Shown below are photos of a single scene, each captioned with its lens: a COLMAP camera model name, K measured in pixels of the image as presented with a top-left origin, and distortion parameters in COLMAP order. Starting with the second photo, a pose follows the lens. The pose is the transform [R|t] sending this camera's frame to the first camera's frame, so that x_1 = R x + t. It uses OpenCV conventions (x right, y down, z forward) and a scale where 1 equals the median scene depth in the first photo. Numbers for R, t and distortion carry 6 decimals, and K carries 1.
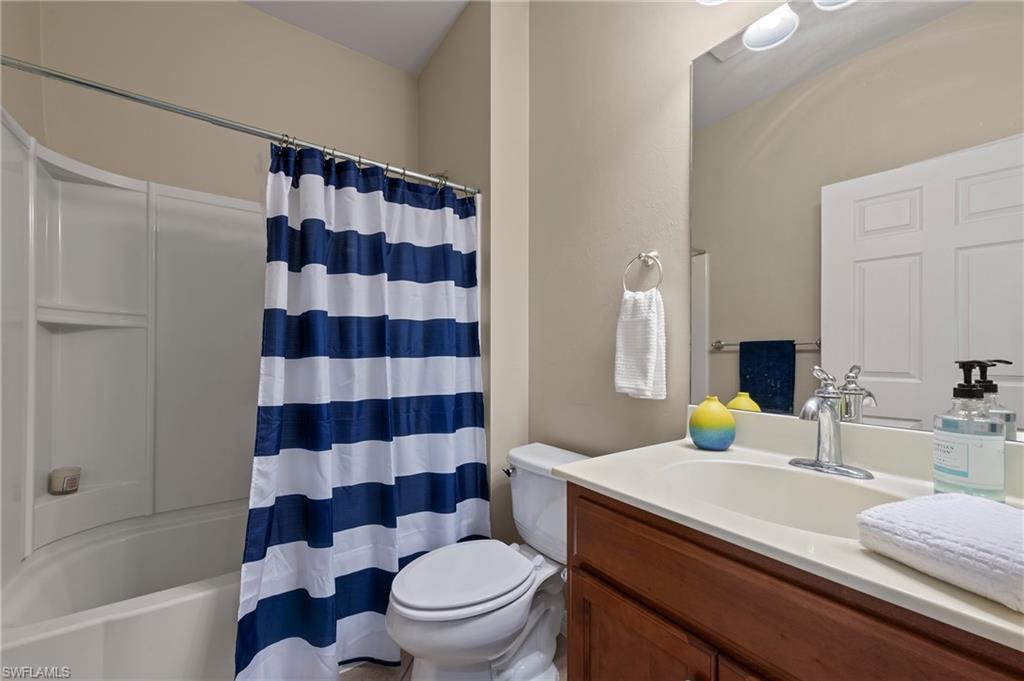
lens RADIAL K [[407.9, 0, 509.0], [0, 407.9, 345.5], [0, 0, 1]] dist [-0.000248, -0.001017]
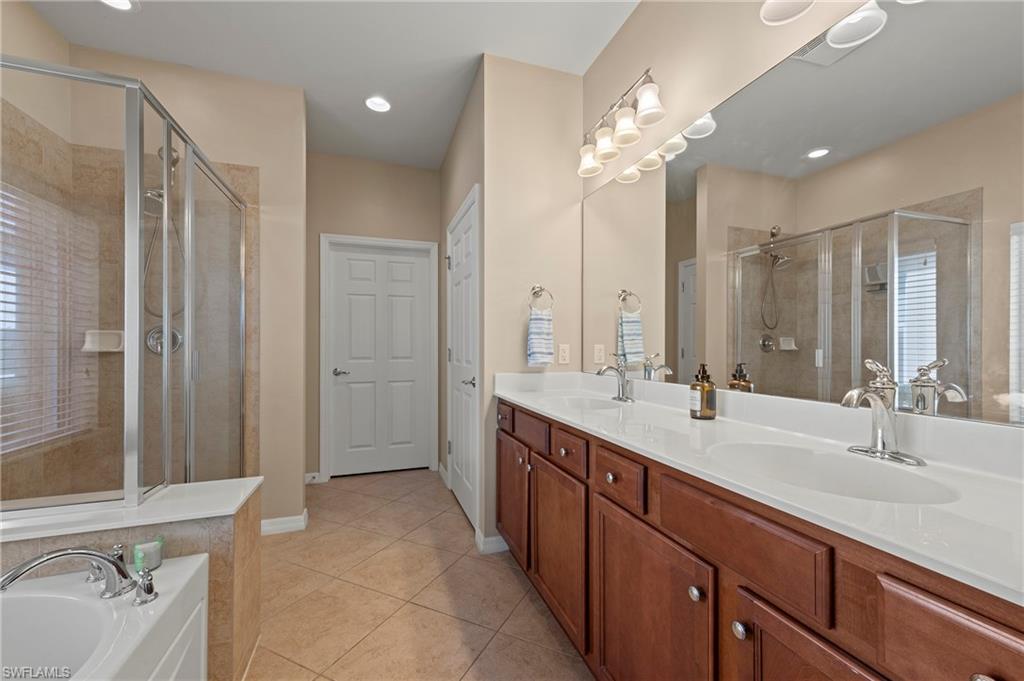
lens RADIAL K [[407.9, 0, 513.9], [0, 407.9, 342.7], [0, 0, 1]] dist [-0.000248, -0.001017]
pose [[0.941889, -0.011047, -0.335743, 0.227248], [0.011637, 0.999932, -0.000254, -0.000463], [0.335723, -0.003668, 0.941954, -0.293072]]
